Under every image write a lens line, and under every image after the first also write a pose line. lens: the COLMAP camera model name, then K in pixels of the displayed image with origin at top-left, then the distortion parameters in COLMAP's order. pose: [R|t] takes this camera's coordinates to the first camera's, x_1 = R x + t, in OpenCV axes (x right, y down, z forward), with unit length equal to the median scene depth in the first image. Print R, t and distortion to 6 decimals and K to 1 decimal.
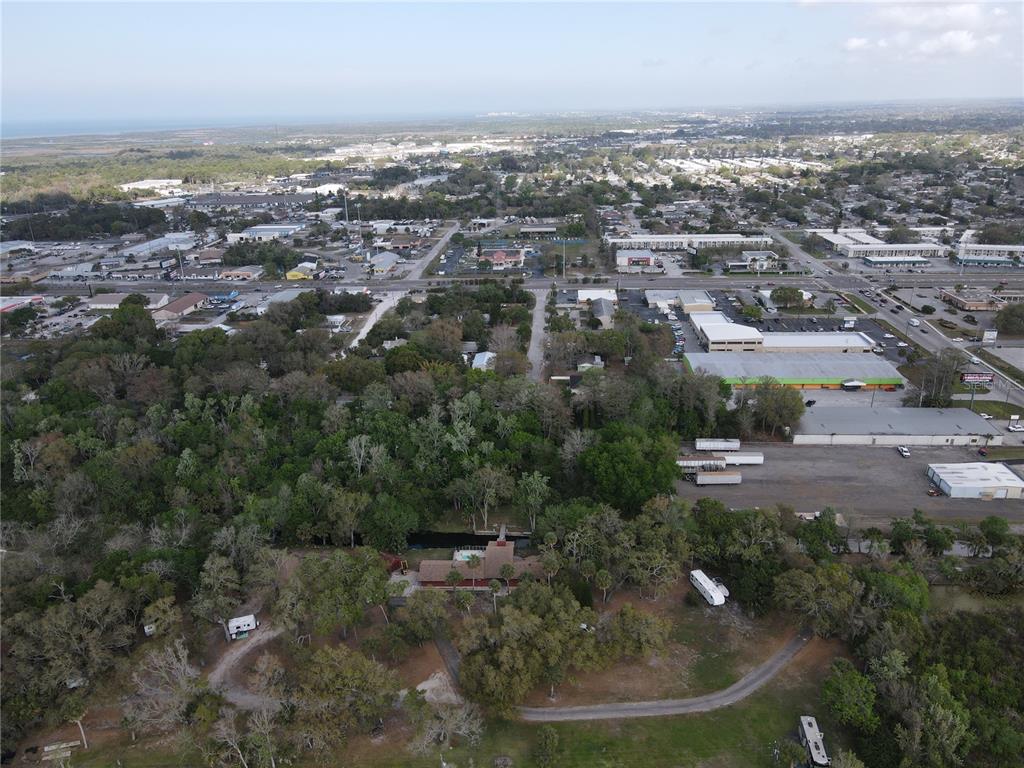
lens RADIAL K [[752.8, 0, 509.1], [0, 752.8, 386.8], [0, 0, 1]] dist [-0.002929, 0.028222]
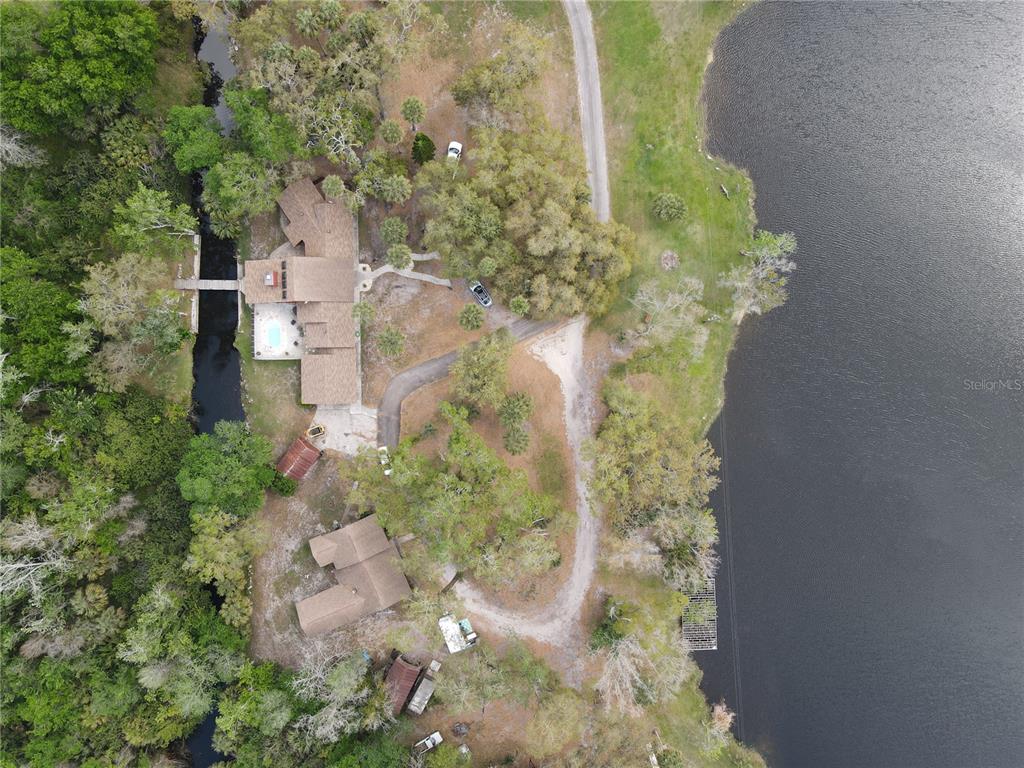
lens RADIAL K [[752.8, 0, 513.6], [0, 752.8, 381.2], [0, 0, 1]] dist [-0.002929, 0.028222]
pose [[-0.039205, -0.999082, -0.017292, -0.076939], [0.373976, -0.030719, 0.926929, -0.243106], [-0.926609, 0.029873, 0.374837, 0.500682]]
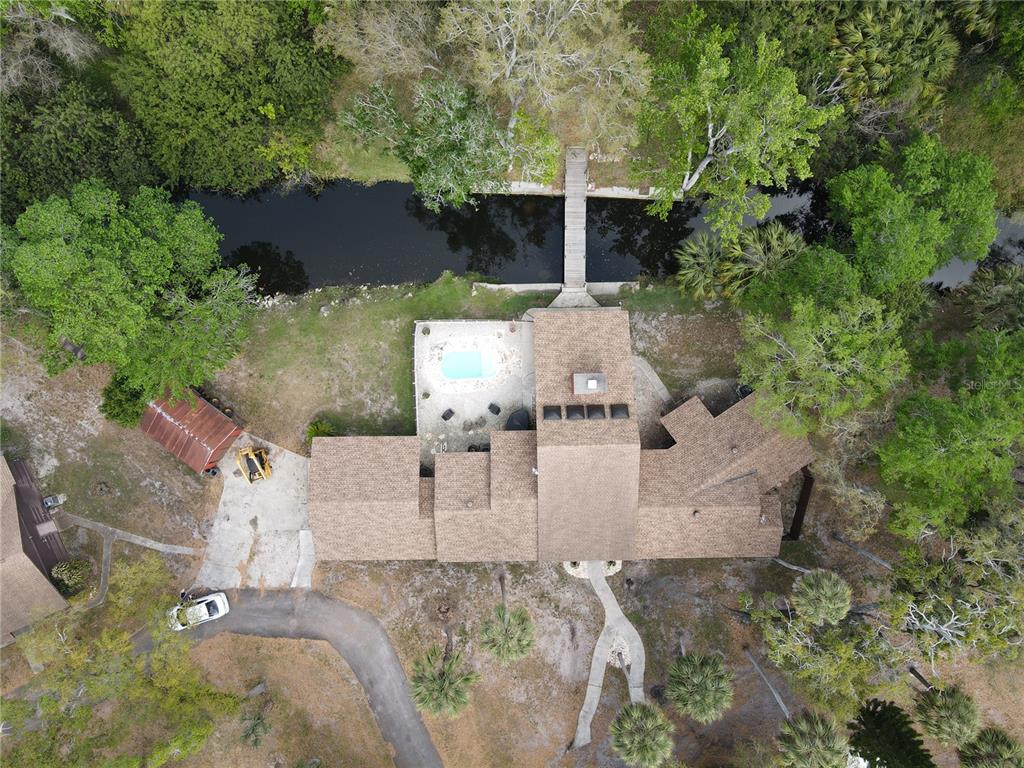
lens RADIAL K [[752.8, 0, 513.8], [0, 752.8, 385.2], [0, 0, 1]] dist [-0.002929, 0.028222]
pose [[0.998790, -0.048858, 0.005569, -0.032551], [0.011139, 0.335091, 0.942120, -0.036402], [-0.047897, -0.940918, 0.335230, 0.772331]]
